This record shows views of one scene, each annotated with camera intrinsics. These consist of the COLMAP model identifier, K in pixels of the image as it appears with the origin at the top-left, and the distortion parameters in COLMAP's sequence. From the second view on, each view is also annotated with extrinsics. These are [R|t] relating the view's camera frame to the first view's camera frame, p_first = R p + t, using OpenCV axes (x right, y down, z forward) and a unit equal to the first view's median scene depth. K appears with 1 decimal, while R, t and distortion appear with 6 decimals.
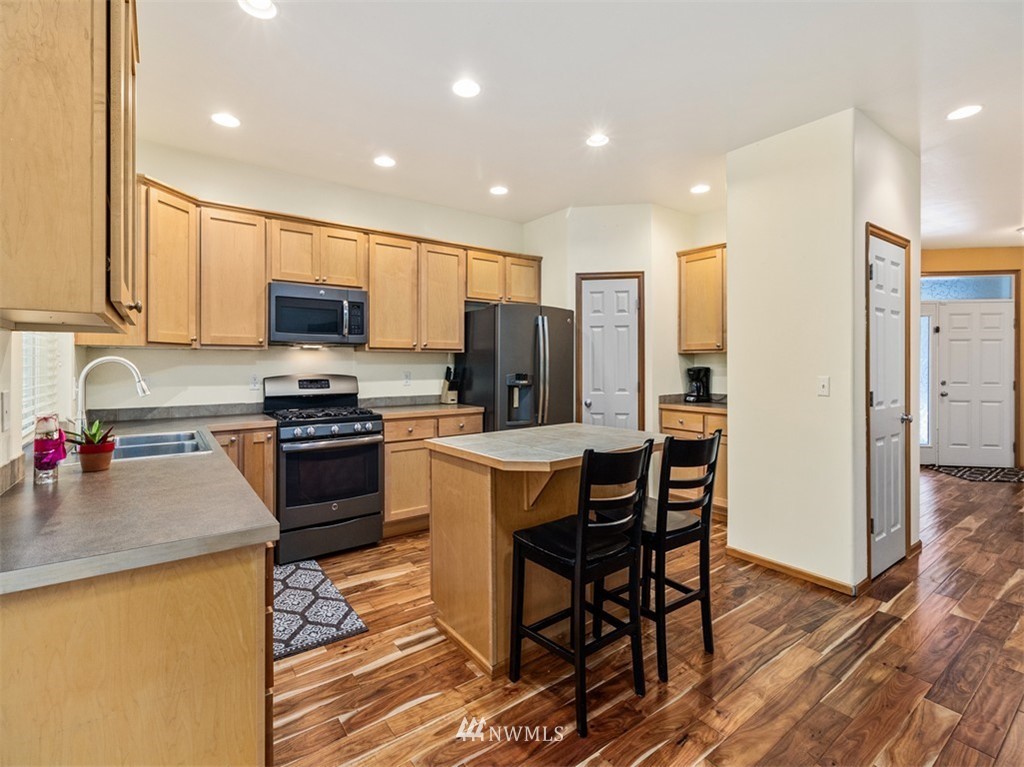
lens RADIAL K [[471.6, 0, 514.6], [0, 471.6, 362.2], [0, 0, 1]] dist [0.000369, 0.000444]
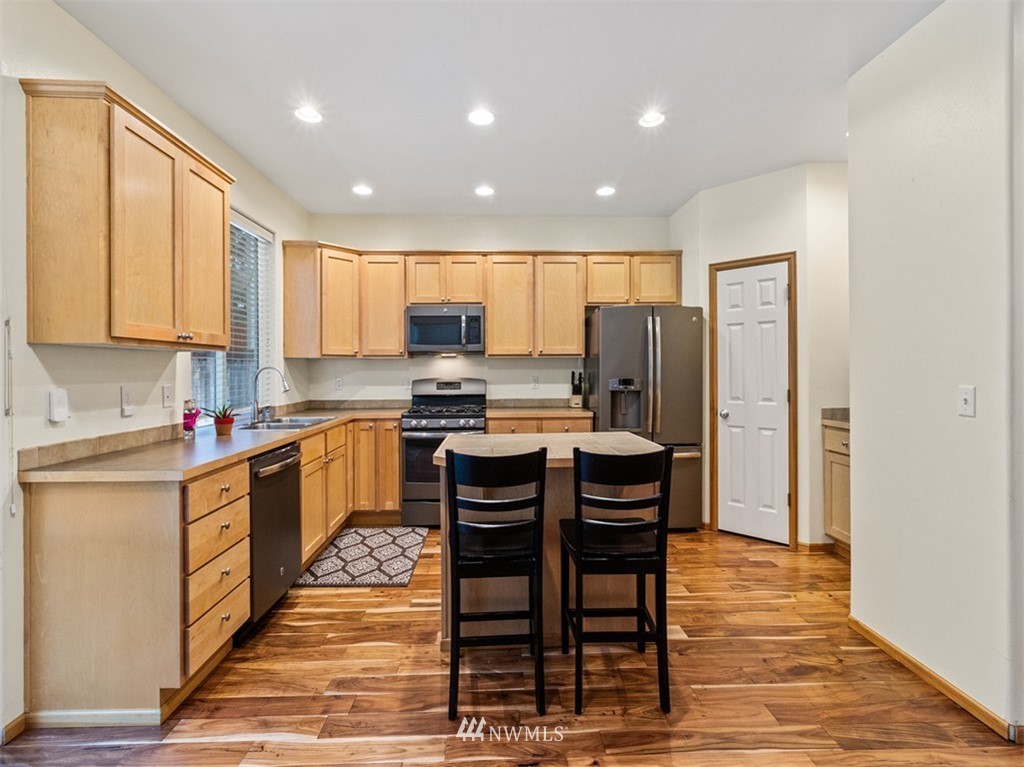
lens RADIAL K [[471.6, 0, 518.7], [0, 471.6, 368.2], [0, 0, 1]] dist [0.000369, 0.000444]
pose [[0.829106, -0.004896, -0.559069, 0.408097], [0.006496, 0.999979, 0.000876, 0.001018], [0.559053, -0.004358, 0.829120, 0.097027]]
